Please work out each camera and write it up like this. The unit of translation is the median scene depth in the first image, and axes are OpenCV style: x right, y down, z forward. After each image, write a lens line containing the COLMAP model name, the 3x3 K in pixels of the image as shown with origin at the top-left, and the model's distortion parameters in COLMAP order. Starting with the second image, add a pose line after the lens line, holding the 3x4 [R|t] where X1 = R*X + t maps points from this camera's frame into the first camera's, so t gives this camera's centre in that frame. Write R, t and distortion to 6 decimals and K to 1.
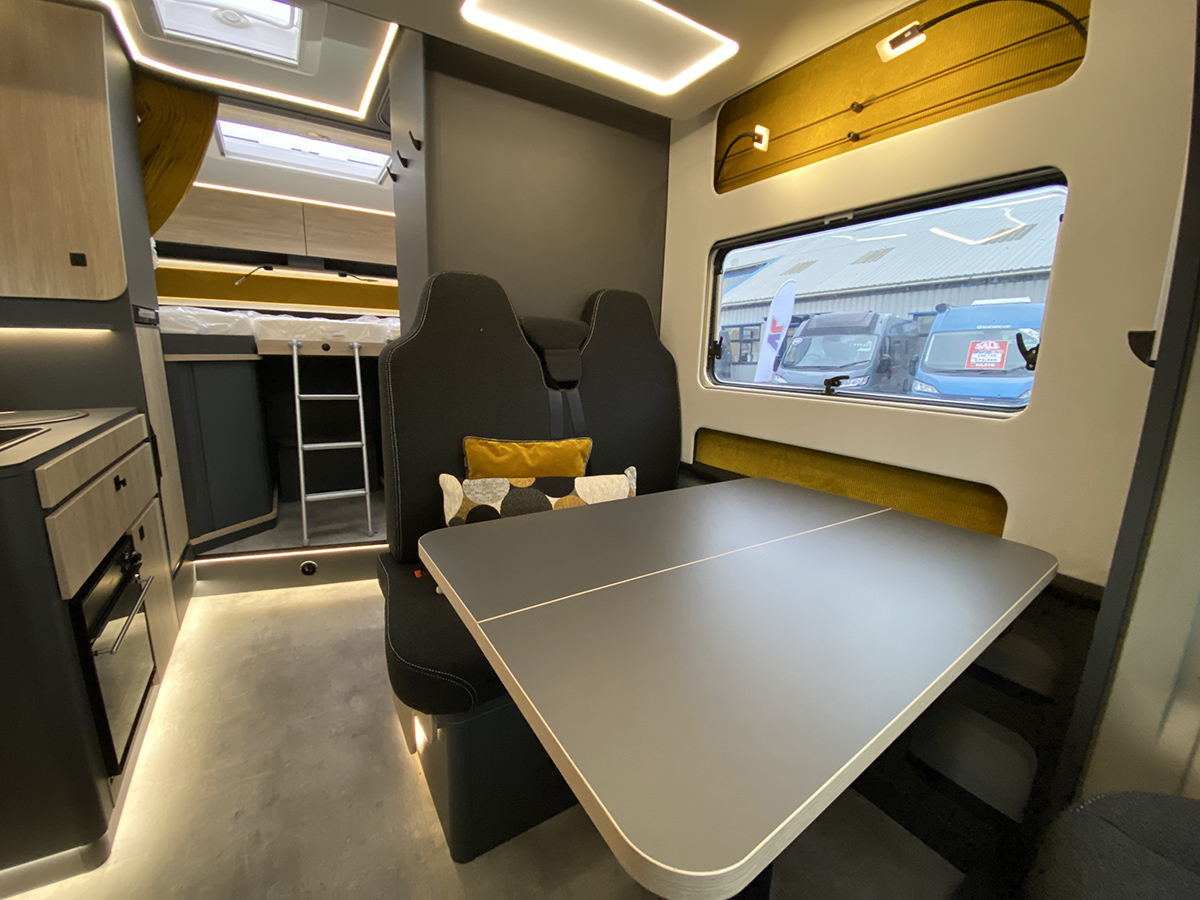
lens RADIAL K [[479.3, 0, 598.8], [0, 479.3, 448.5], [0, 0, 1]] dist [0.030925, -0.026506]
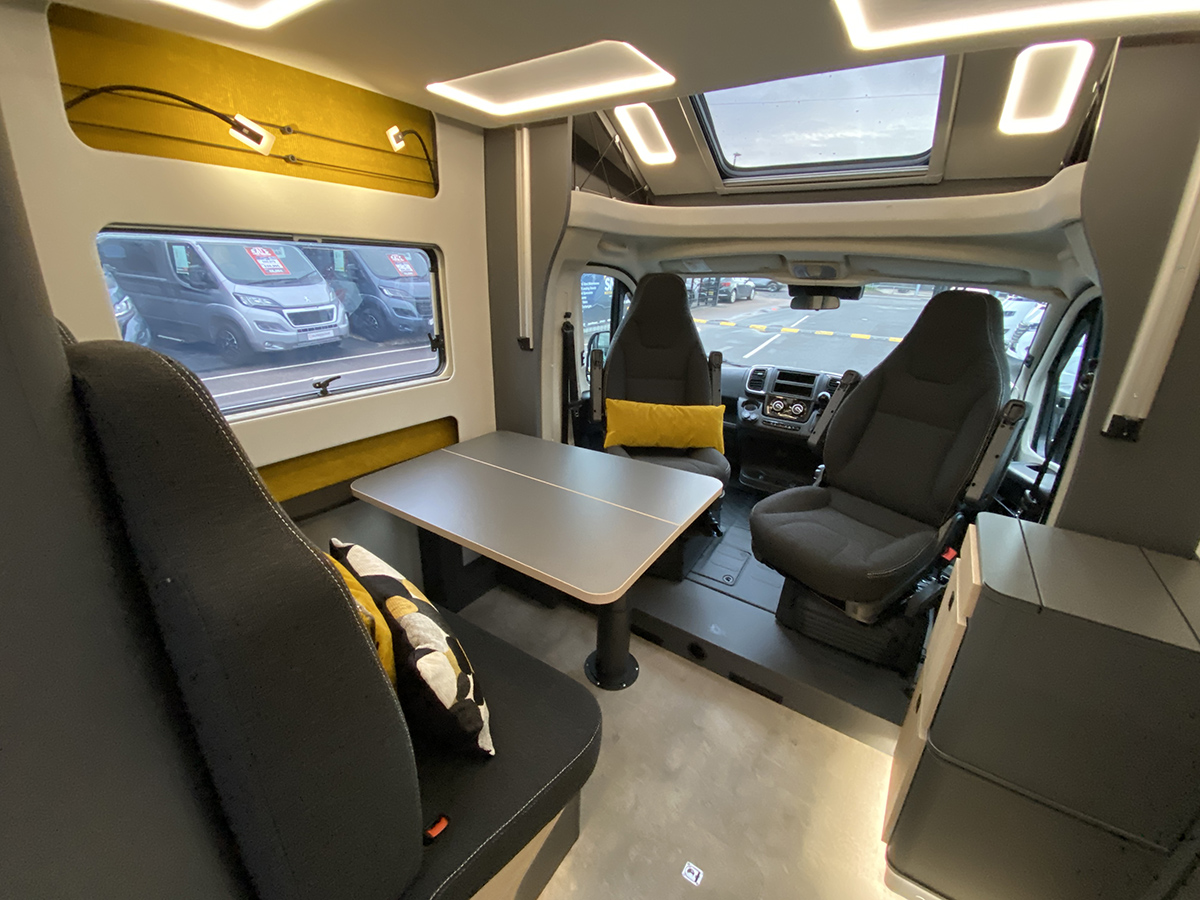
lens RADIAL K [[483.7, 0, 593.0], [0, 483.7, 451.2], [0, 0, 1]] dist [0.024879, -0.024000]
pose [[-0.409697, -0.357373, 0.839305, -0.672954], [0.136214, 0.885785, 0.443656, -0.360006], [-0.901995, 0.296089, -0.314224, 0.724802]]
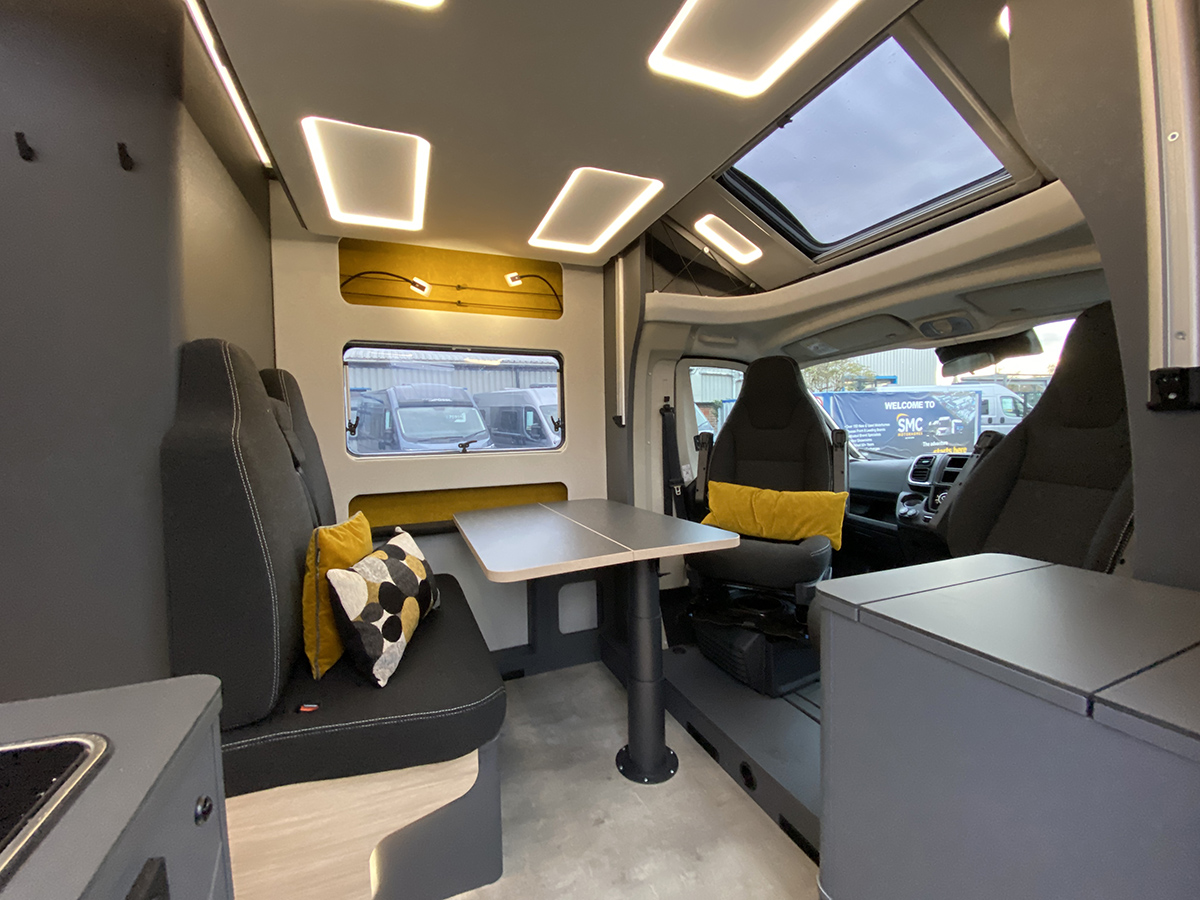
lens RADIAL K [[487.1, 0, 595.4], [0, 487.1, 449.2], [0, 0, 1]] dist [-0.016366, -0.000214]
pose [[0.181530, -0.066144, 0.981158, -0.866989], [0.216233, 0.976001, 0.025789, -0.063839], [-0.959317, 0.207477, 0.191476, 0.248802]]
